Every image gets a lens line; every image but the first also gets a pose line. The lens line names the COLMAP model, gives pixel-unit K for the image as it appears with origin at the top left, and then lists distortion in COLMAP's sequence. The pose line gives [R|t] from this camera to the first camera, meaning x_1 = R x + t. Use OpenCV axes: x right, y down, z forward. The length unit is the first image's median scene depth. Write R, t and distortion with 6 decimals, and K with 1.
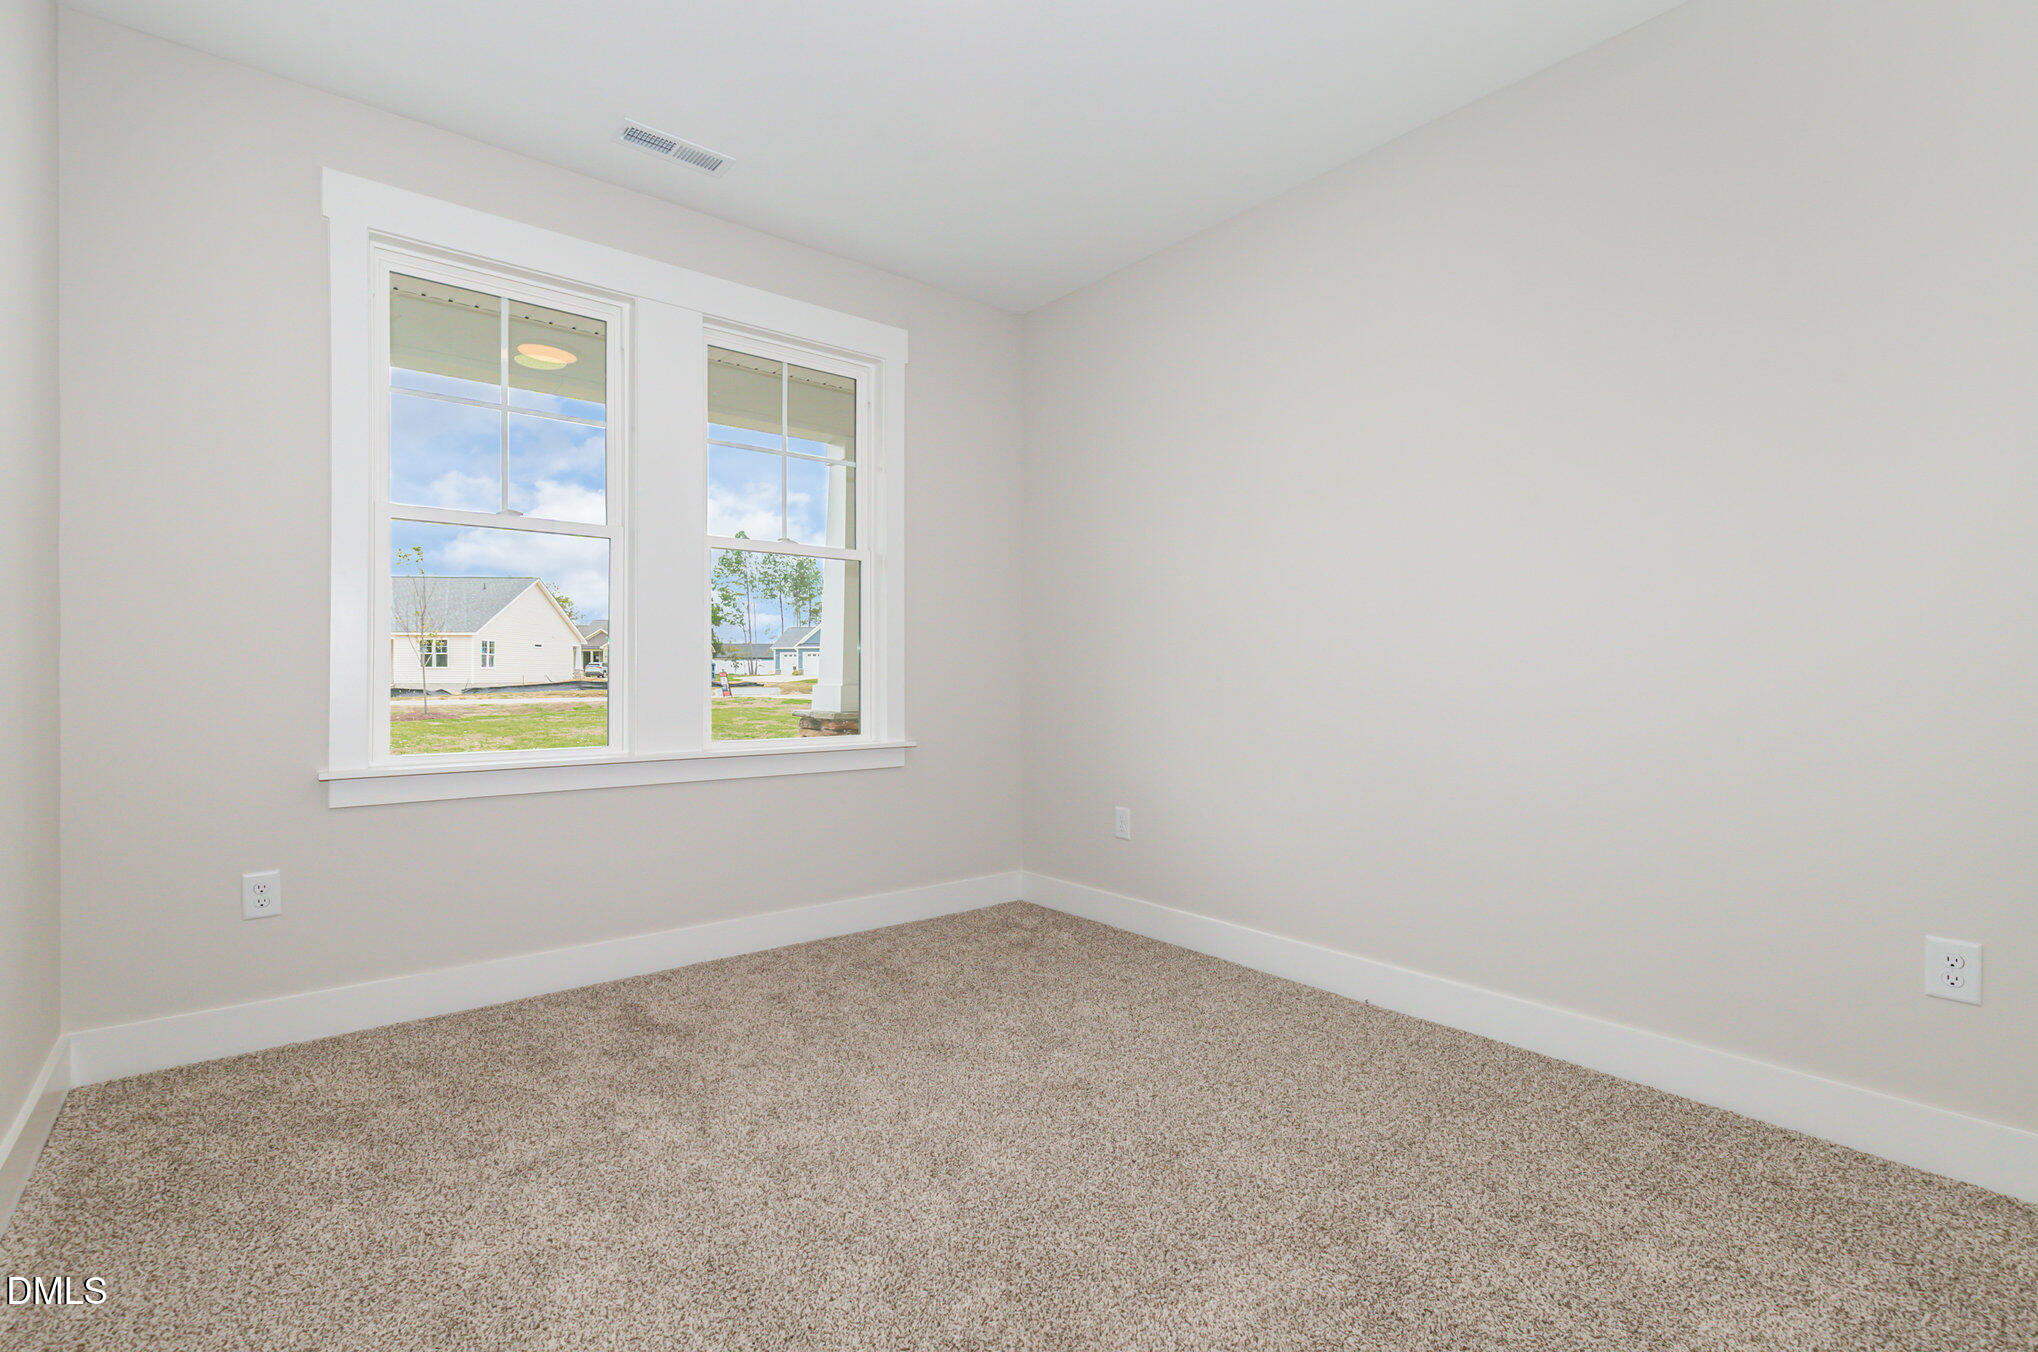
lens RADIAL K [[926.9, 0, 1019.0], [0, 926.9, 676.0], [0, 0, 1]] dist [0.001737, 0.000434]
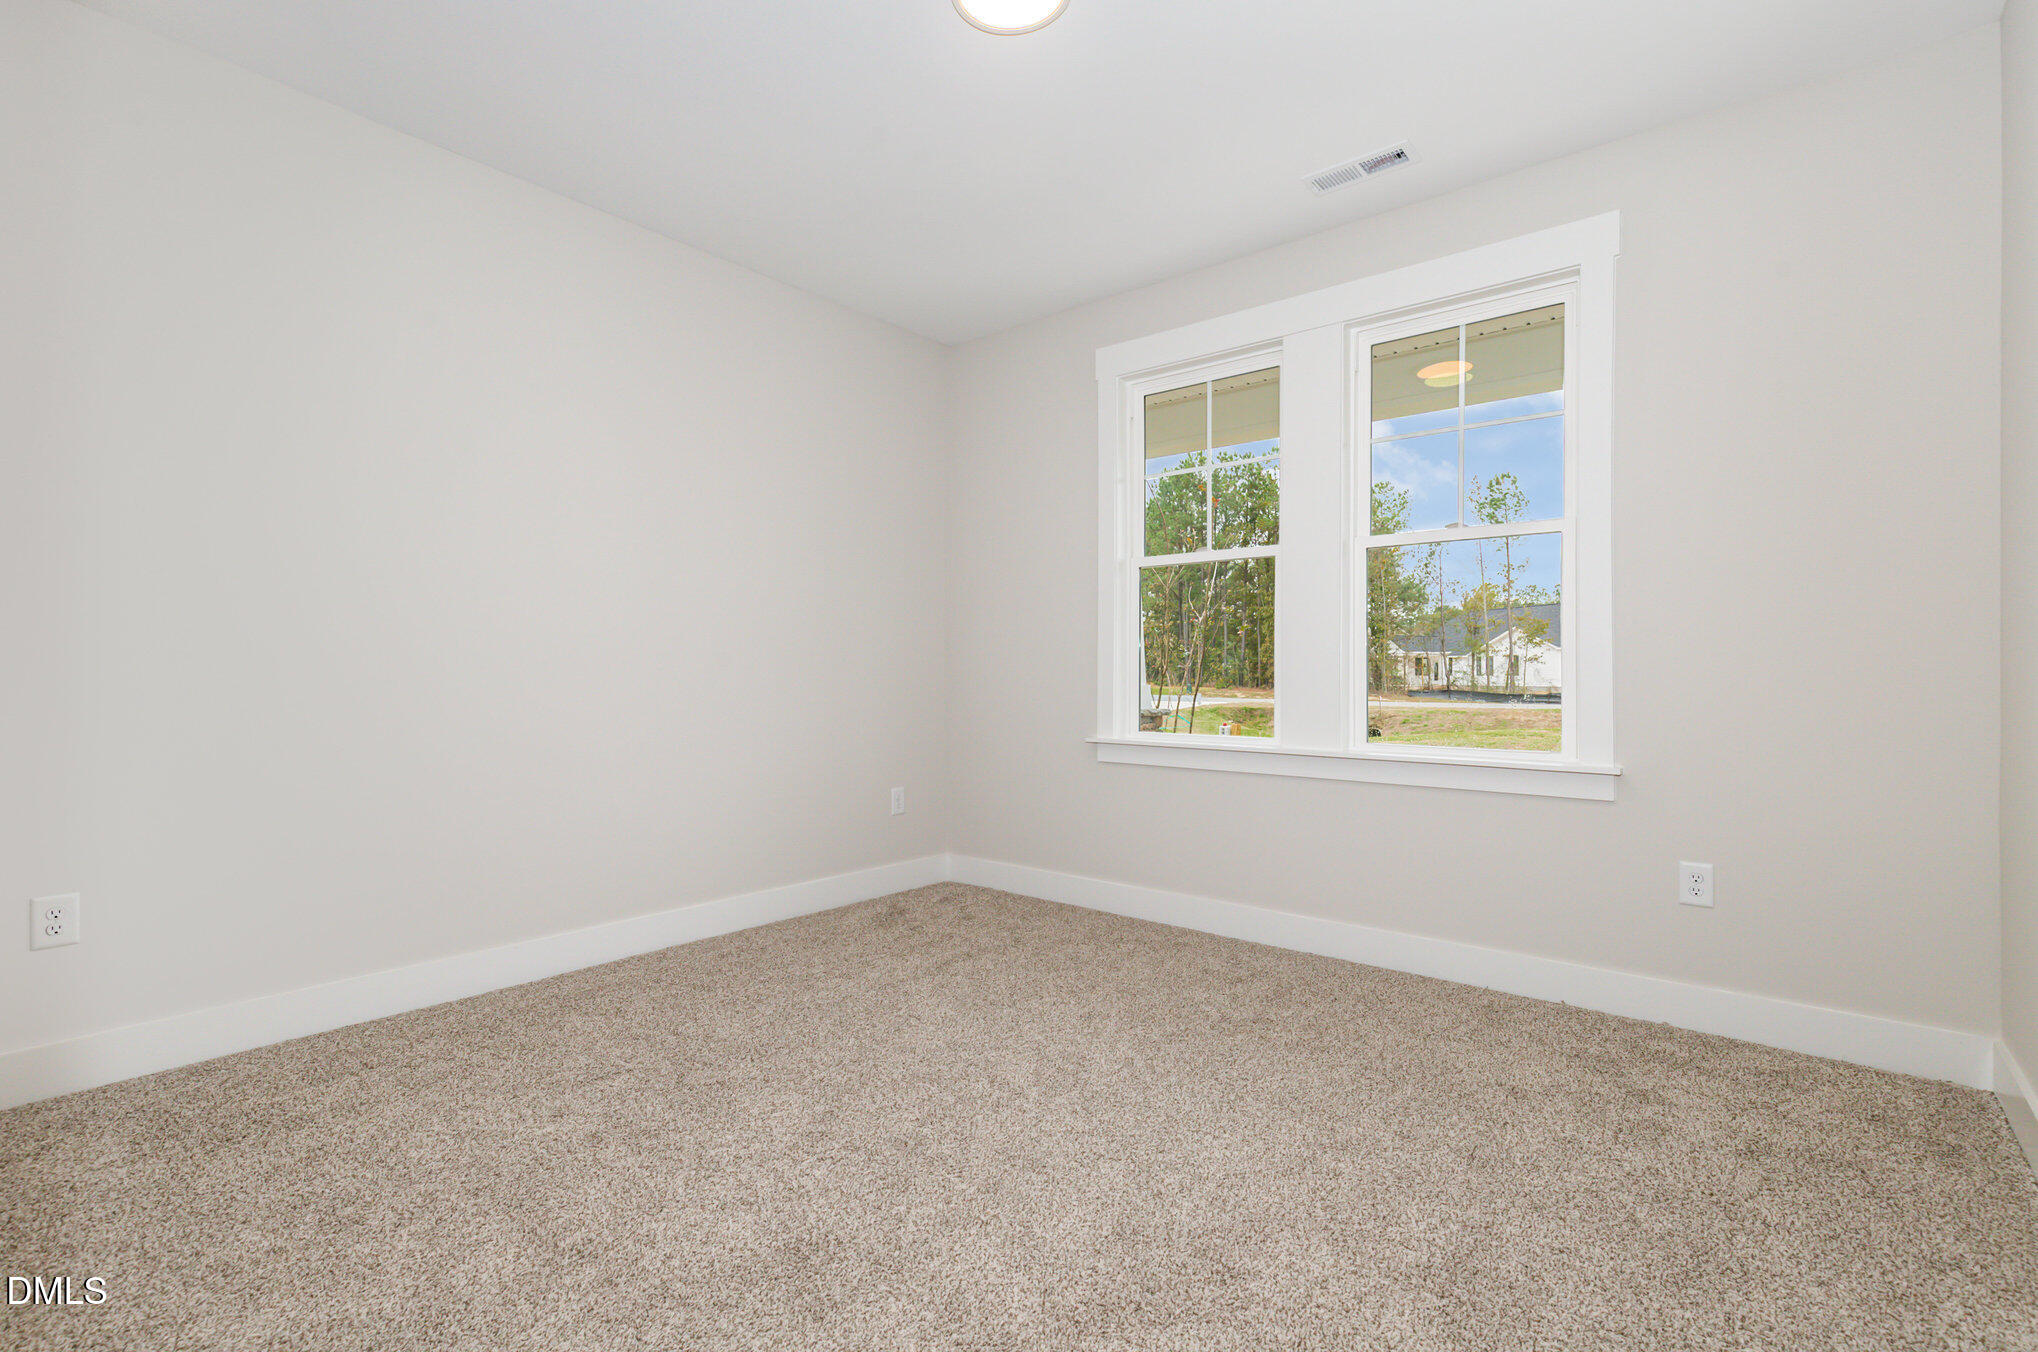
lens RADIAL K [[926.9, 0, 1019.0], [0, 926.9, 676.0], [0, 0, 1]] dist [0.001737, 0.000434]
pose [[0.191114, -0.003653, -0.981561, 0.582490], [-0.008646, 0.999948, -0.005404, 0.007703], [0.981530, 0.009519, 0.191072, 0.451088]]
